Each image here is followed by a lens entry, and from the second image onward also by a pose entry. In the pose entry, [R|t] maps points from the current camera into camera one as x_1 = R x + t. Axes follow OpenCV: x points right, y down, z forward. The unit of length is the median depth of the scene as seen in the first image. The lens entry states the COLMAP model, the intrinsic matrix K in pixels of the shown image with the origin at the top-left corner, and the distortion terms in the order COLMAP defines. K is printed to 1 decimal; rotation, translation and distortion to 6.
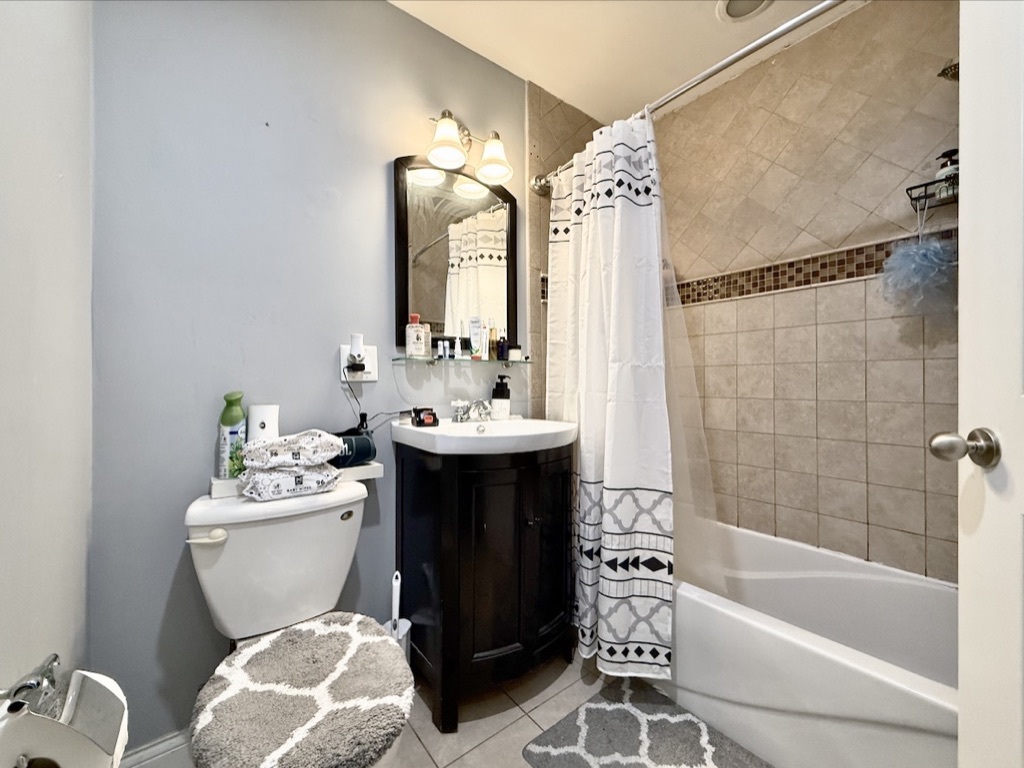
lens RADIAL K [[412.1, 0, 511.3], [0, 412.1, 378.7], [0, 0, 1]] dist [-0.000702, -0.000039]
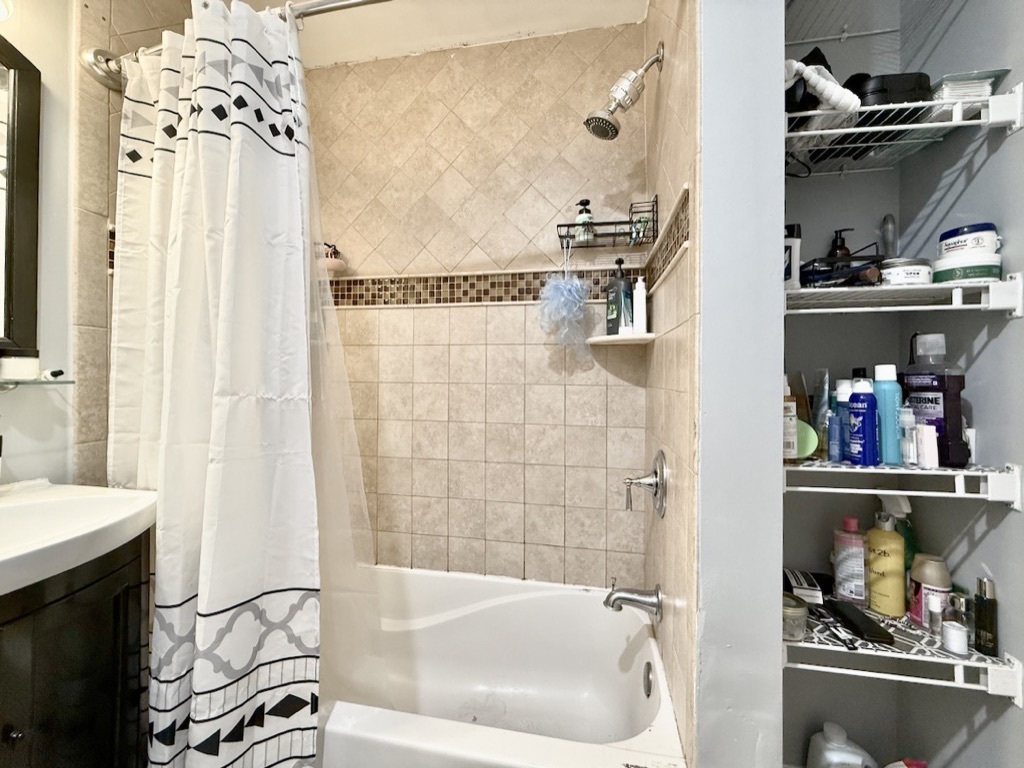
lens RADIAL K [[412.1, 0, 511.3], [0, 412.1, 378.7], [0, 0, 1]] dist [-0.000702, -0.000039]
pose [[0.752119, 0.000475, 0.659027, 0.153023], [-0.015108, 0.999749, 0.016521, -0.072452], [-0.658854, -0.022382, 0.751938, 0.242902]]
